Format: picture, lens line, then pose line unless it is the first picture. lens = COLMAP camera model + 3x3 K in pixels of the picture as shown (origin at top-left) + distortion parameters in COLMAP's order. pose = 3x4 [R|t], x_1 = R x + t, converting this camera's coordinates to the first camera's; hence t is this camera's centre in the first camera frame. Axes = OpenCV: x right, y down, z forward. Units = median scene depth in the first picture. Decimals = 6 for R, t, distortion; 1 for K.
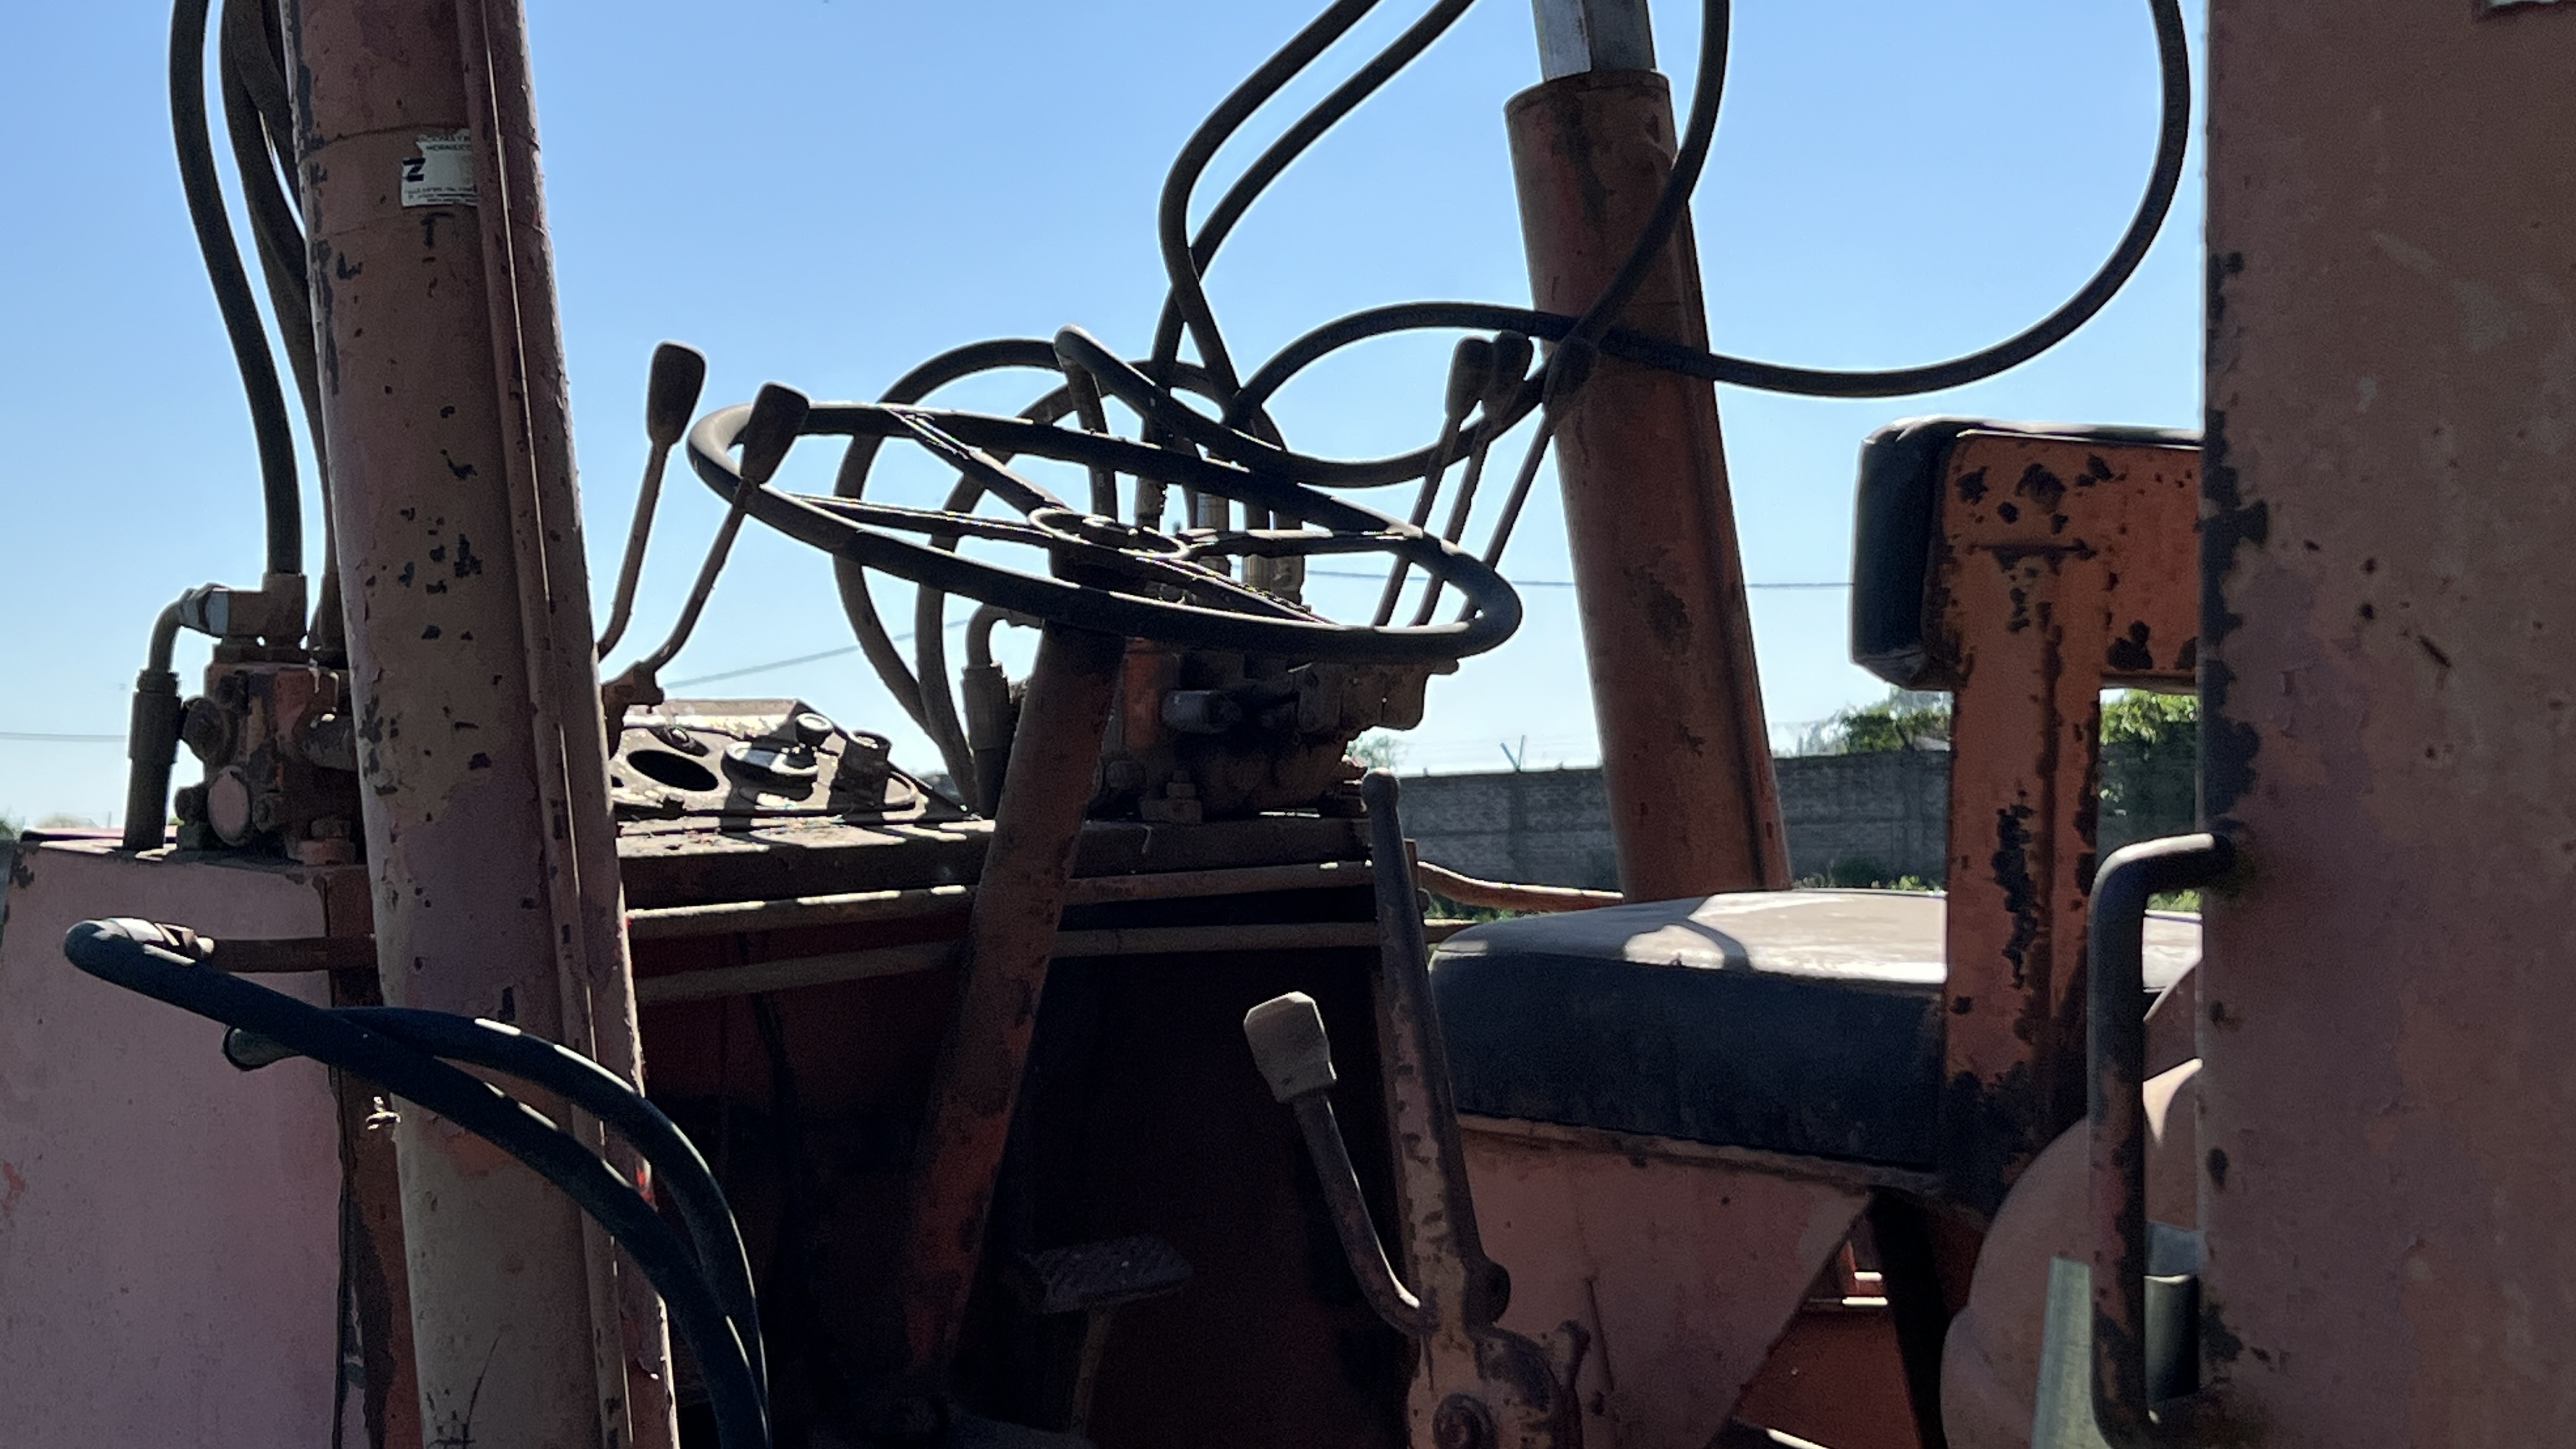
lens RADIAL K [[3932.8, 0, 1287.9], [0, 3932.8, 726.6], [0, 0, 1]] dist [0.227023, 0.000000]
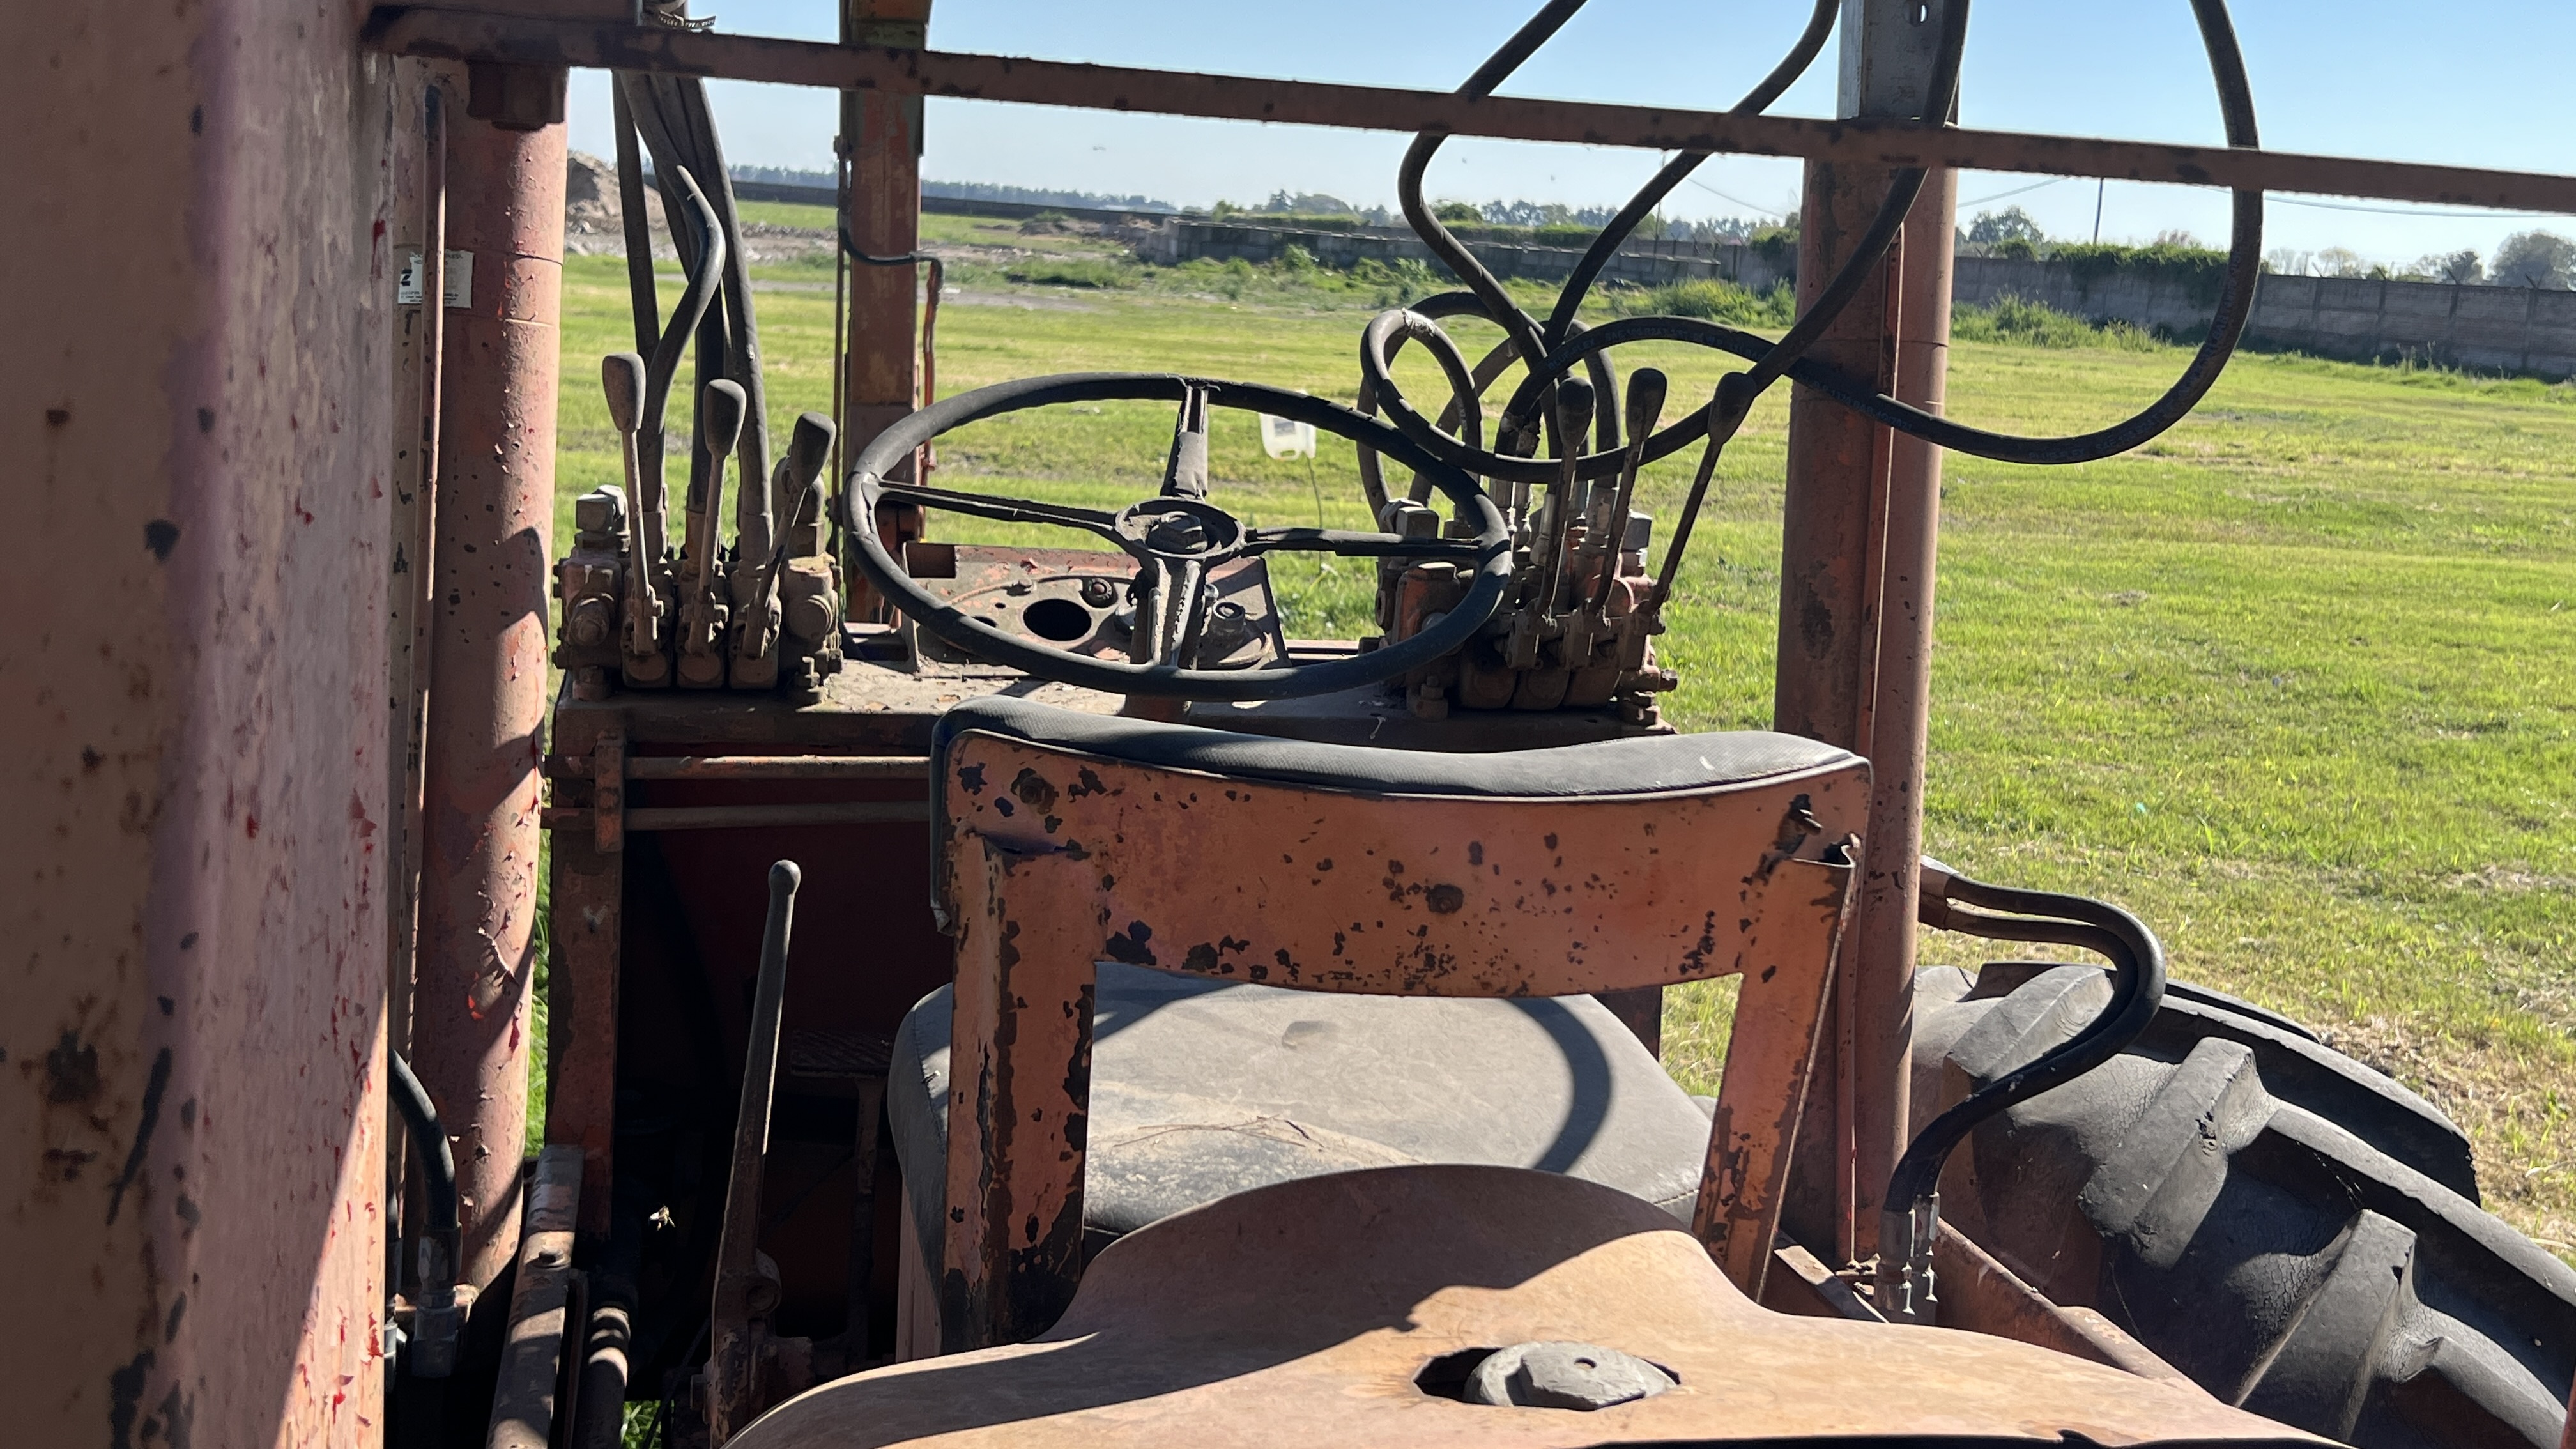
lens RADIAL K [[2611.1, 0, 1286.5], [0, 2611.1, 718.5], [0, 0, 1]] dist [0.073156, 0.000000]
pose [[0.781886, 0.203912, -0.589130, 0.651142], [-0.082673, 0.970563, 0.226213, -0.242886], [0.617916, -0.128168, 0.775728, 0.489075]]
